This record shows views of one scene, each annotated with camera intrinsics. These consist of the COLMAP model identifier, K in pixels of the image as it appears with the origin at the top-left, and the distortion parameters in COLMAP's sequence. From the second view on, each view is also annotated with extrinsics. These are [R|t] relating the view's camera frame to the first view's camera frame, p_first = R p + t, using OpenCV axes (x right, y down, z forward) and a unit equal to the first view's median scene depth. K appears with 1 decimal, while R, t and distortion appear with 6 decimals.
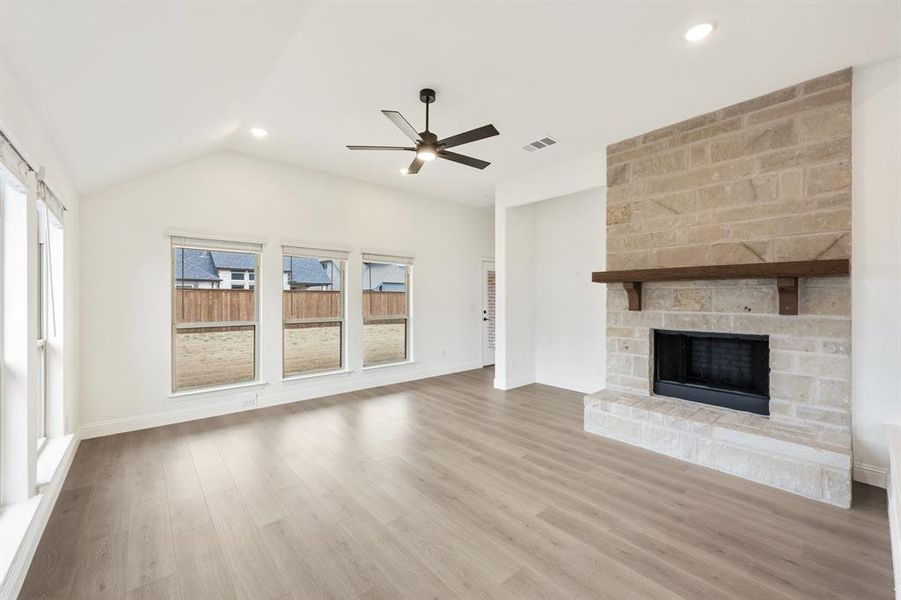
lens RADIAL K [[357.0, 0, 454.0], [0, 357.0, 297.7], [0, 0, 1]] dist [0.000195, 0.000528]
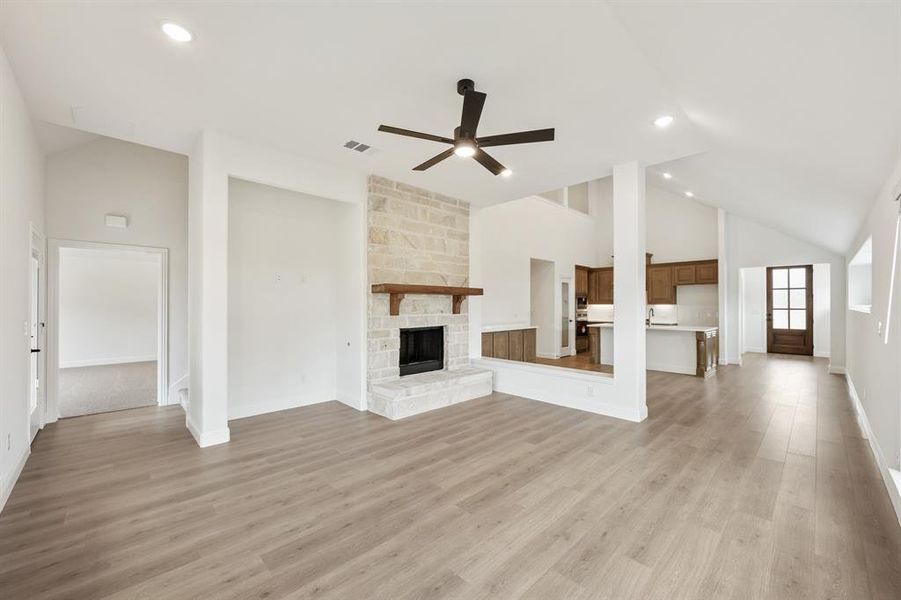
lens RADIAL K [[357.0, 0, 446.0], [0, 357.0, 304.8], [0, 0, 1]] dist [0.000195, 0.000528]
pose [[-0.040545, -0.001088, 0.999177, -0.802632], [0.001180, 0.999999, 0.001137, -0.004023], [-0.999177, 0.001225, -0.040544, 0.882126]]
